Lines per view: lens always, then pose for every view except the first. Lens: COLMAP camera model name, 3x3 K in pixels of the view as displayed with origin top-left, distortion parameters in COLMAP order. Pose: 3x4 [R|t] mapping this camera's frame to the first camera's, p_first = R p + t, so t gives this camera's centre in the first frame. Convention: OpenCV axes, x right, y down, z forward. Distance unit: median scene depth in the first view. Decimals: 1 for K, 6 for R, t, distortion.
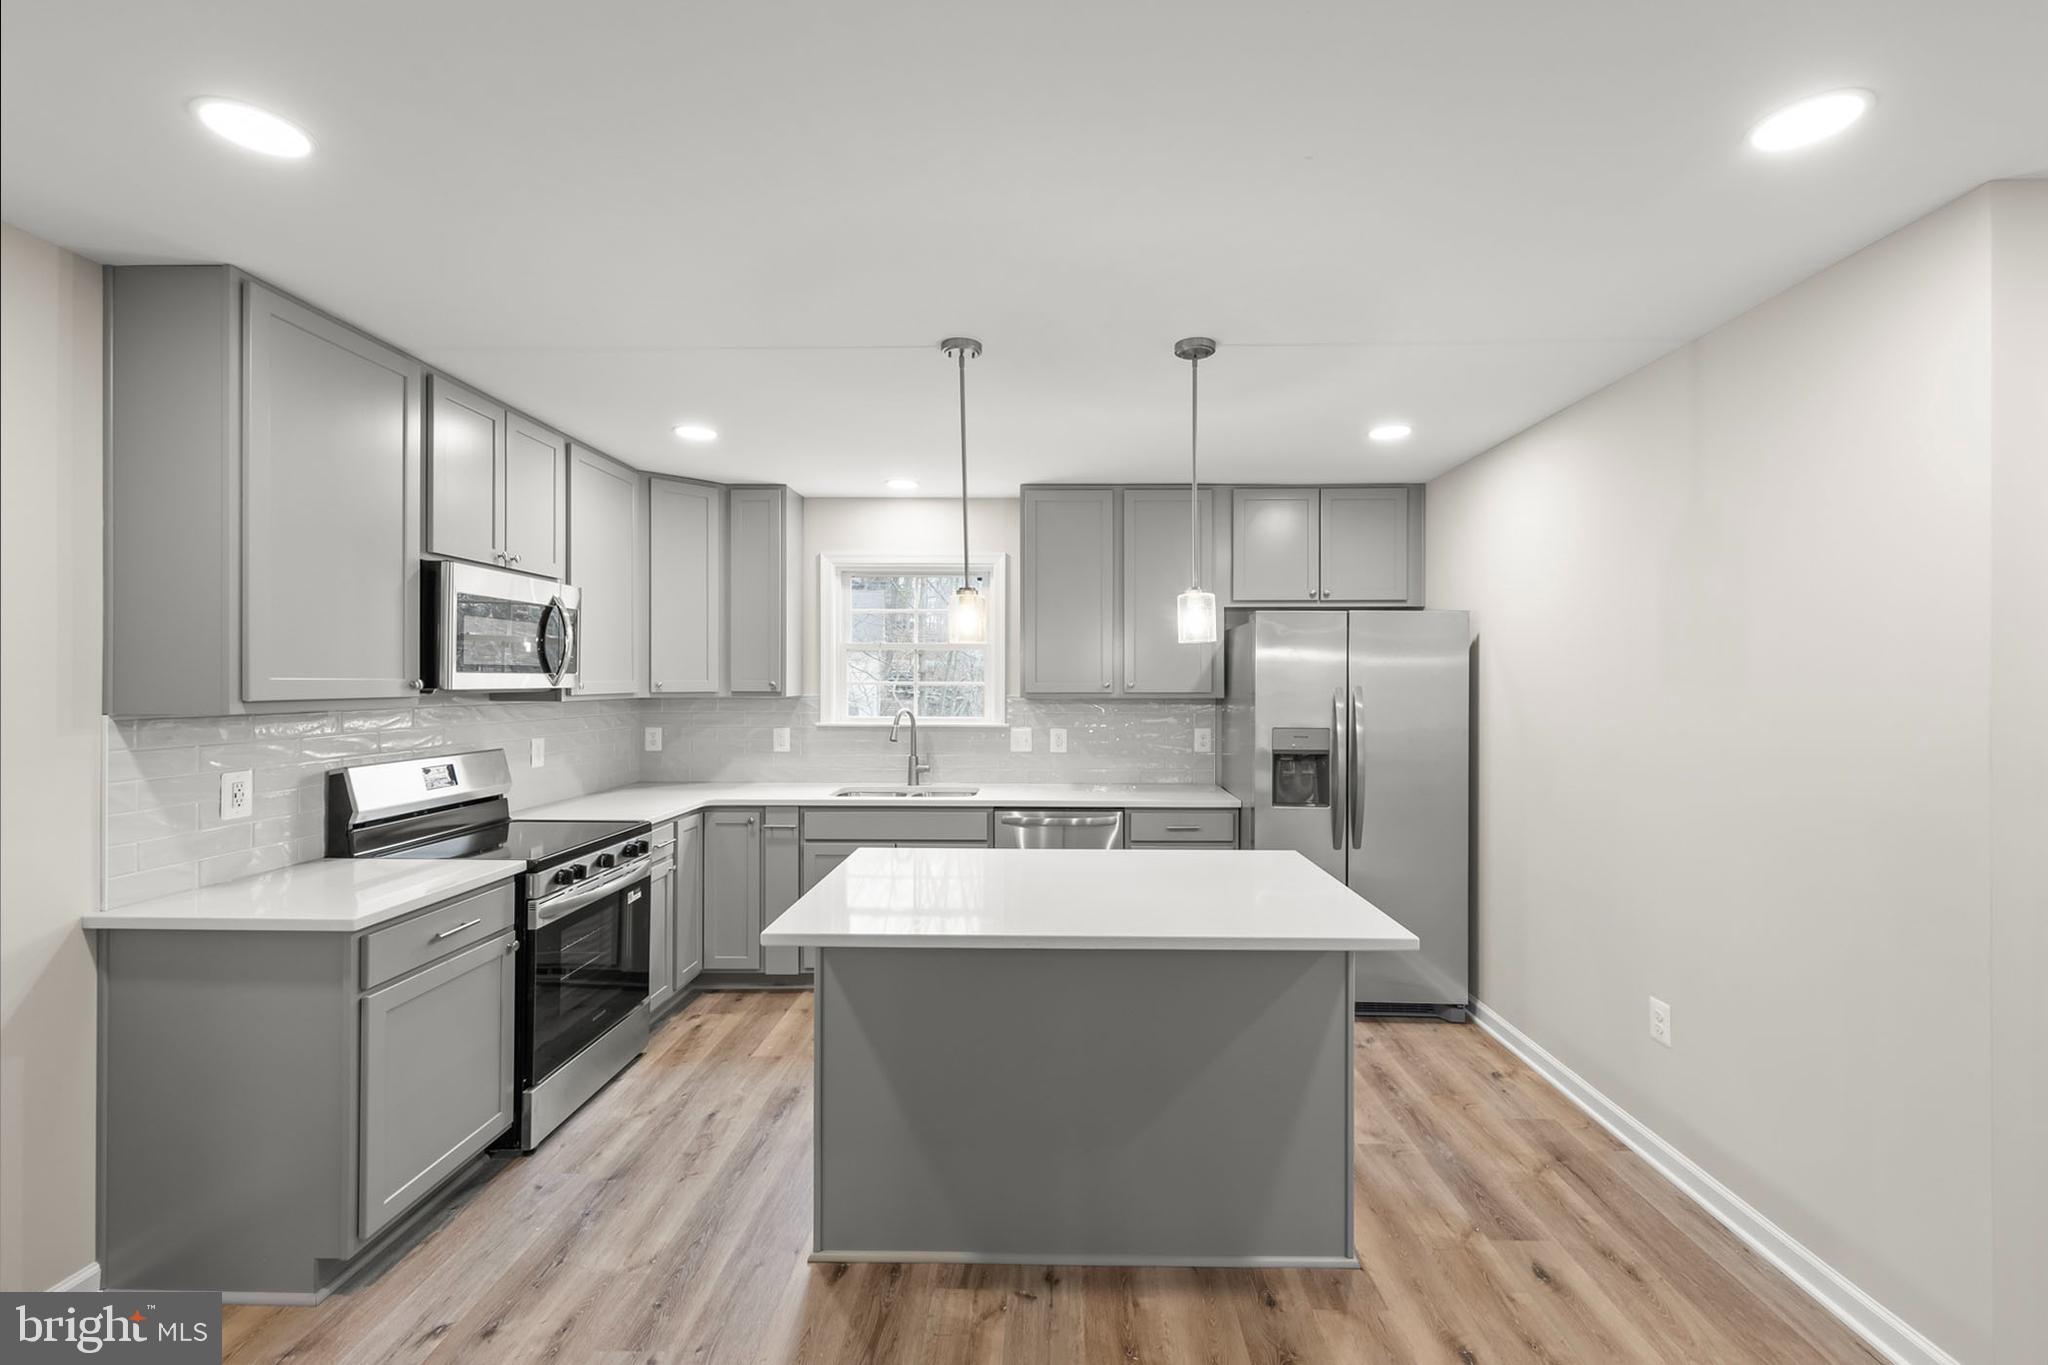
lens RADIAL K [[851.8, 0, 1043.1], [0, 851.8, 684.4], [0, 0, 1]] dist [0.007058, 0.000155]
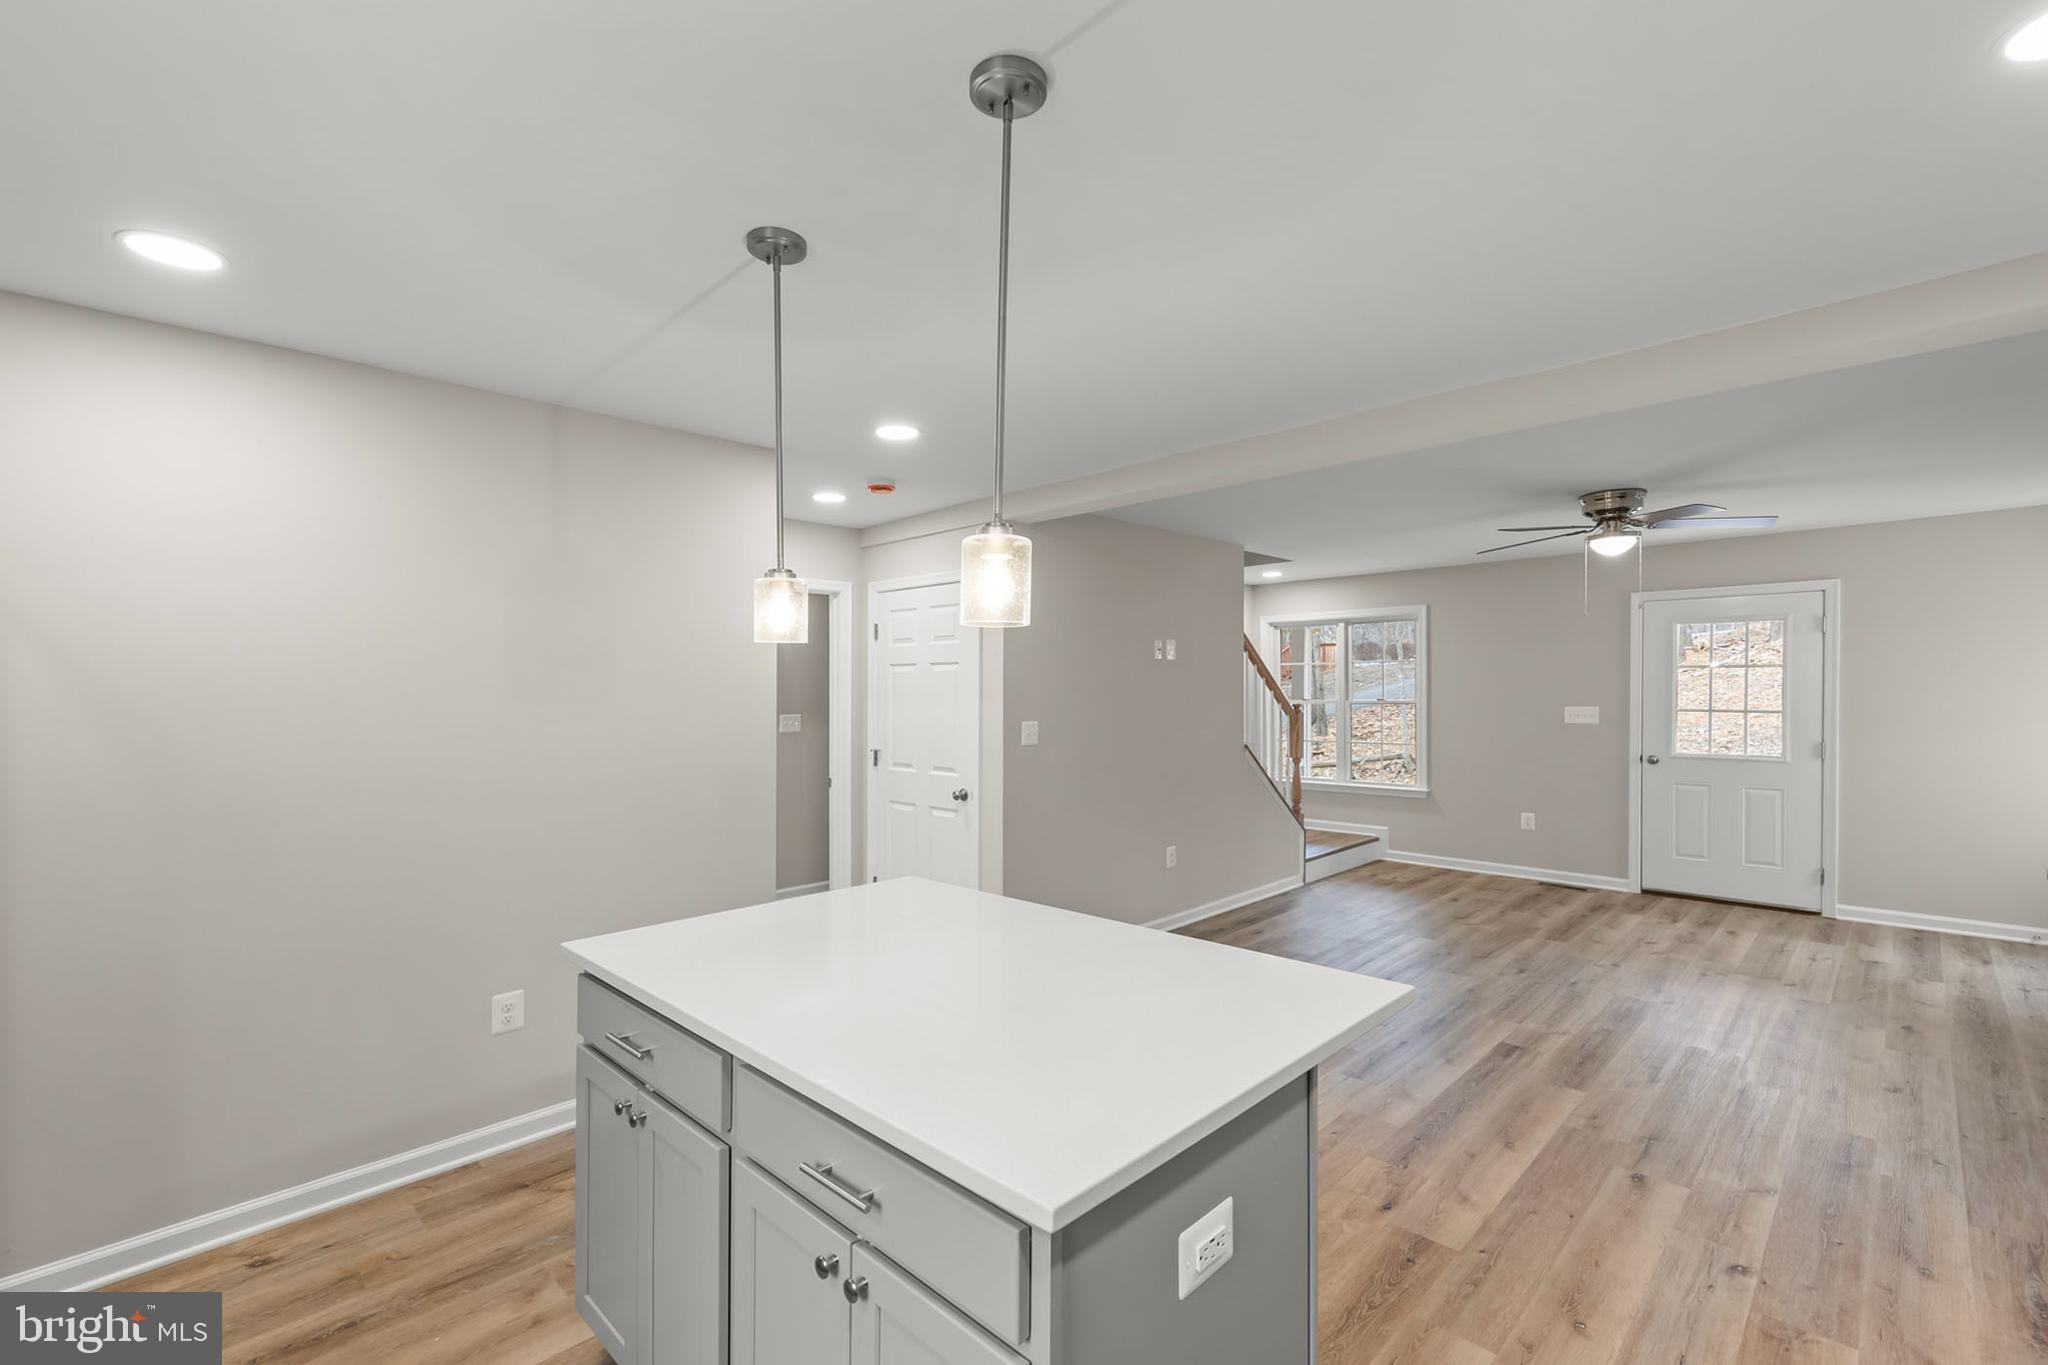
lens RADIAL K [[851.8, 0, 968.7], [0, 851.8, 704.4], [0, 0, 1]] dist [0.007058, 0.000155]
pose [[-0.667549, -0.002564, 0.744562, -0.365500], [0.011775, 0.999833, 0.014000, 0.002384], [-0.744473, 0.018113, -0.667407, 1.025202]]
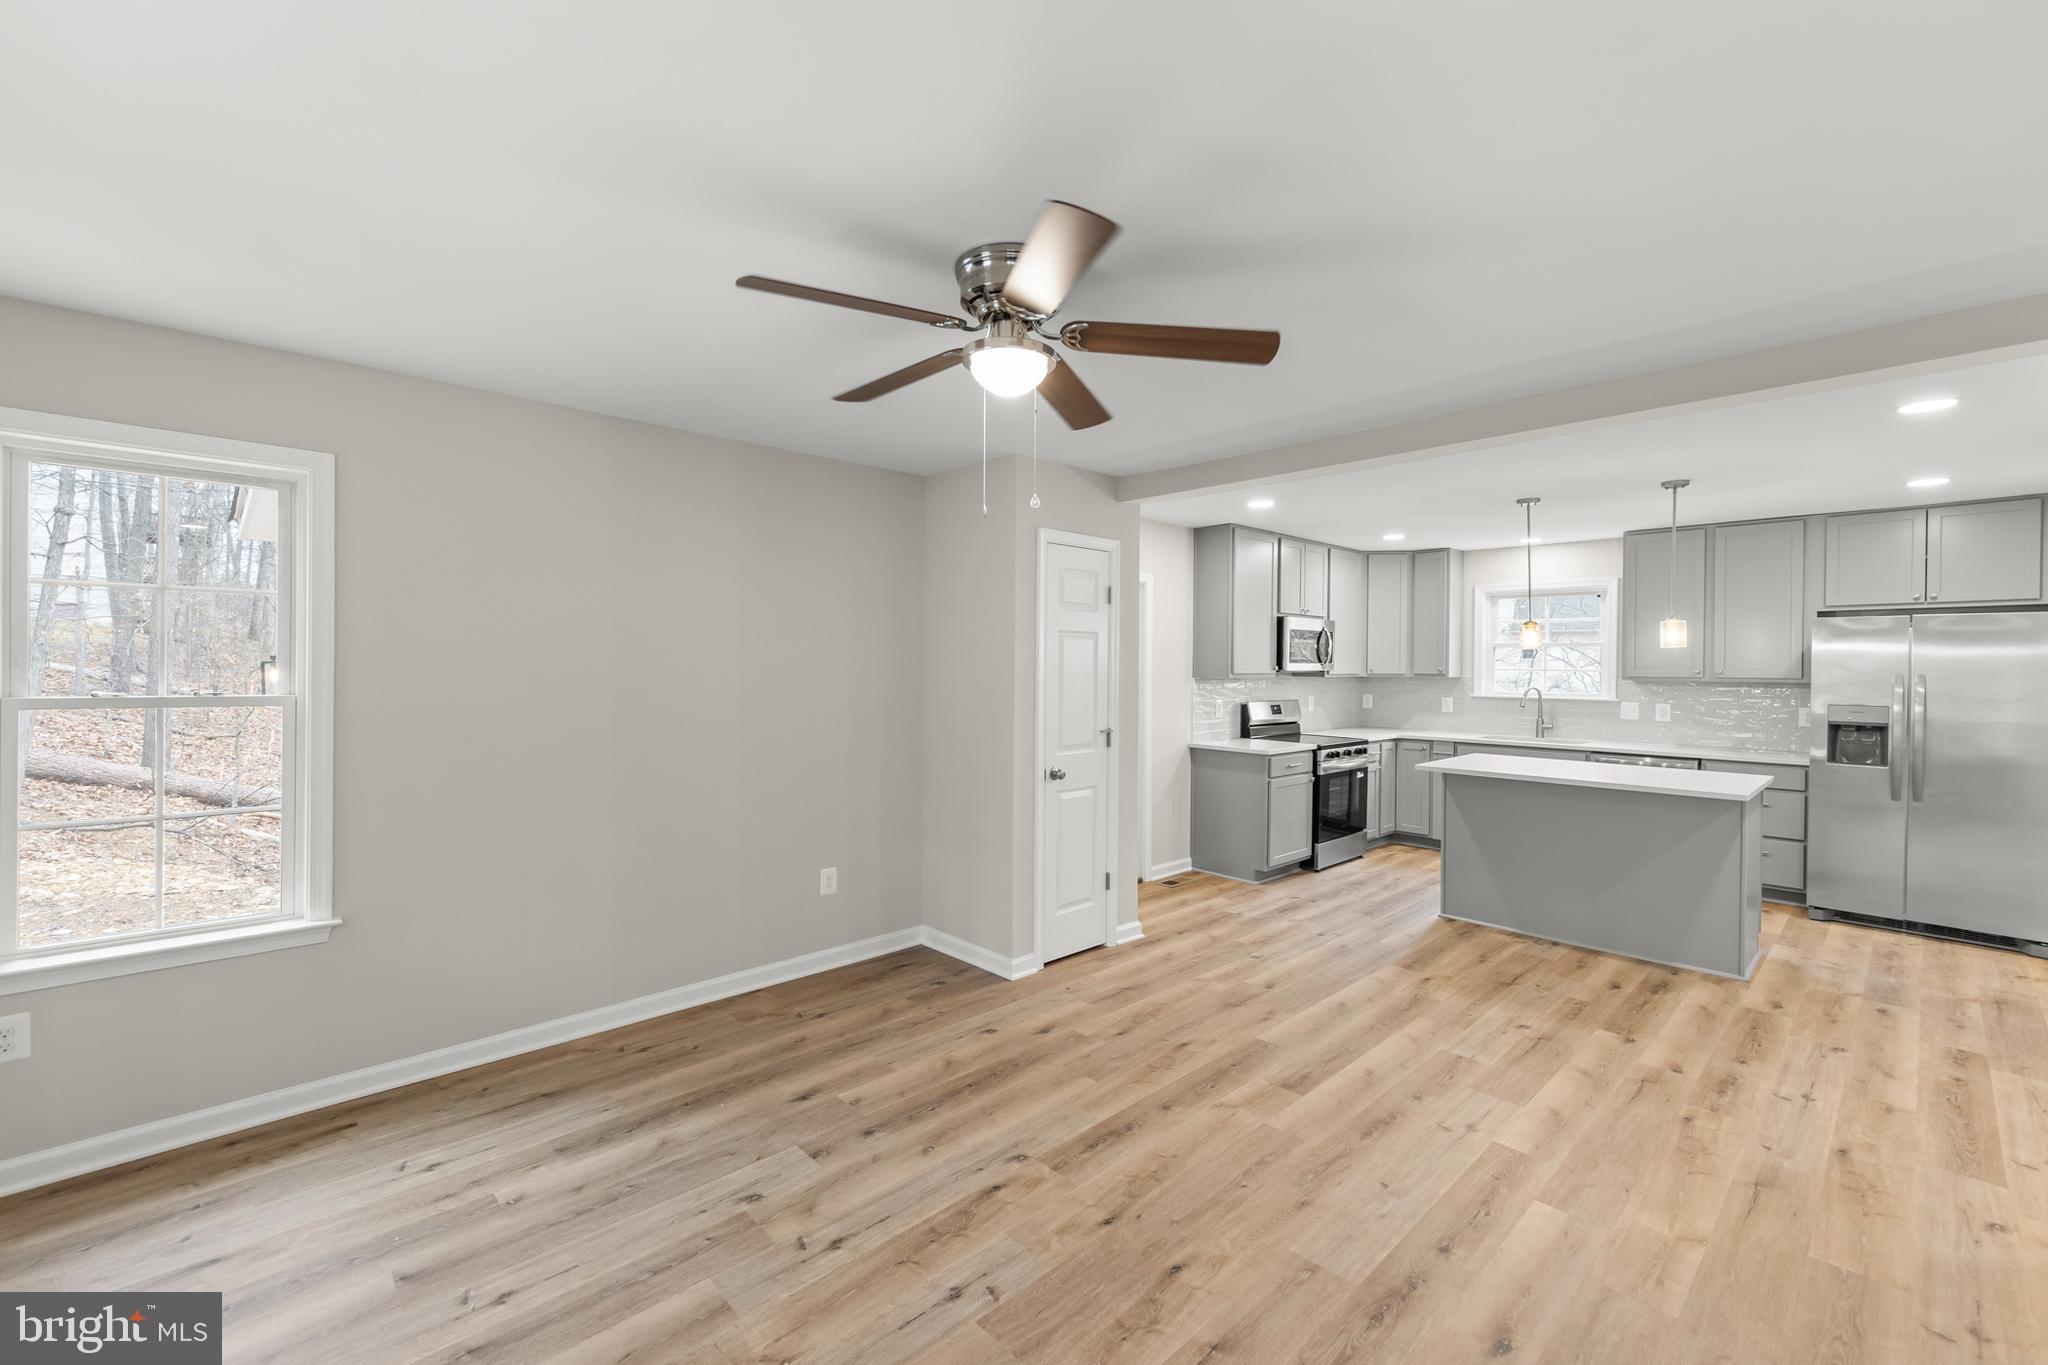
lens RADIAL K [[851.8, 0, 1015.1], [0, 851.8, 671.5], [0, 0, 1]] dist [0.007058, 0.000155]
pose [[0.691170, 0.009316, -0.722632, 0.359788], [-0.008211, 0.999954, 0.005037, 0.002527], [0.722645, 0.002452, 0.691215, -0.859539]]
